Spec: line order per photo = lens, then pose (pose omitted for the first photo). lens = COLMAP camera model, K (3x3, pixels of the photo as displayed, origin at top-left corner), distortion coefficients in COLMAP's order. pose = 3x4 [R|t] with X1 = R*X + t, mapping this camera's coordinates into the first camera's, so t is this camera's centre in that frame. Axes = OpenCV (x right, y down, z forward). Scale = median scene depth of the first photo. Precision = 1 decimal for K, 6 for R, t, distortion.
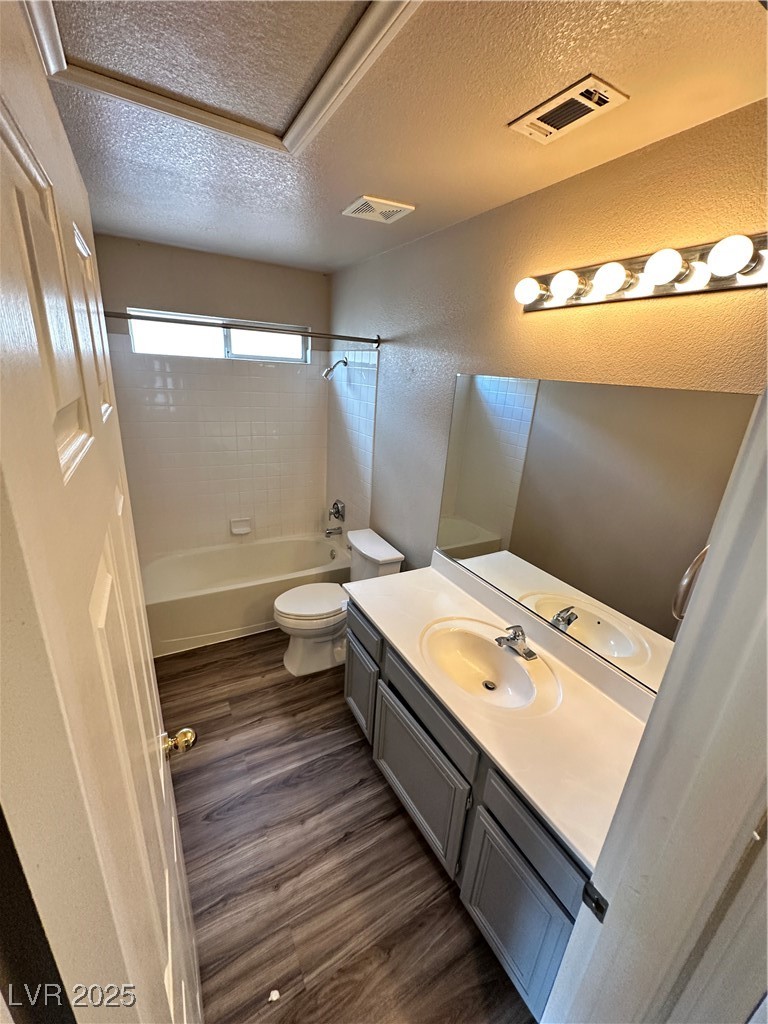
lens RADIAL K [[411.0, 0, 383.9], [0, 411.0, 512.2], [0, 0, 1]] dist [-0.002238, 0.000085]
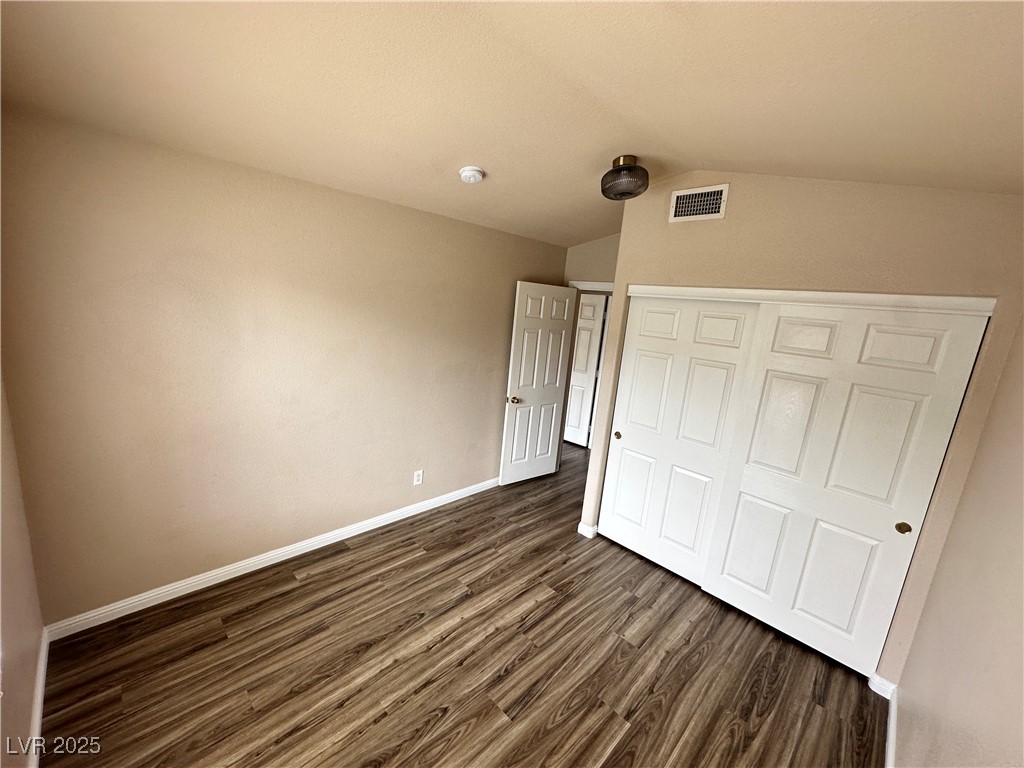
lens RADIAL K [[411.0, 0, 513.8], [0, 411.0, 384.3], [0, 0, 1]] dist [-0.002238, 0.000085]
pose [[-0.949928, -0.092904, -0.298339, -0.136021], [-0.233058, 0.846639, 0.478421, -0.663792], [0.208138, 0.523996, -0.825898, 1.754112]]
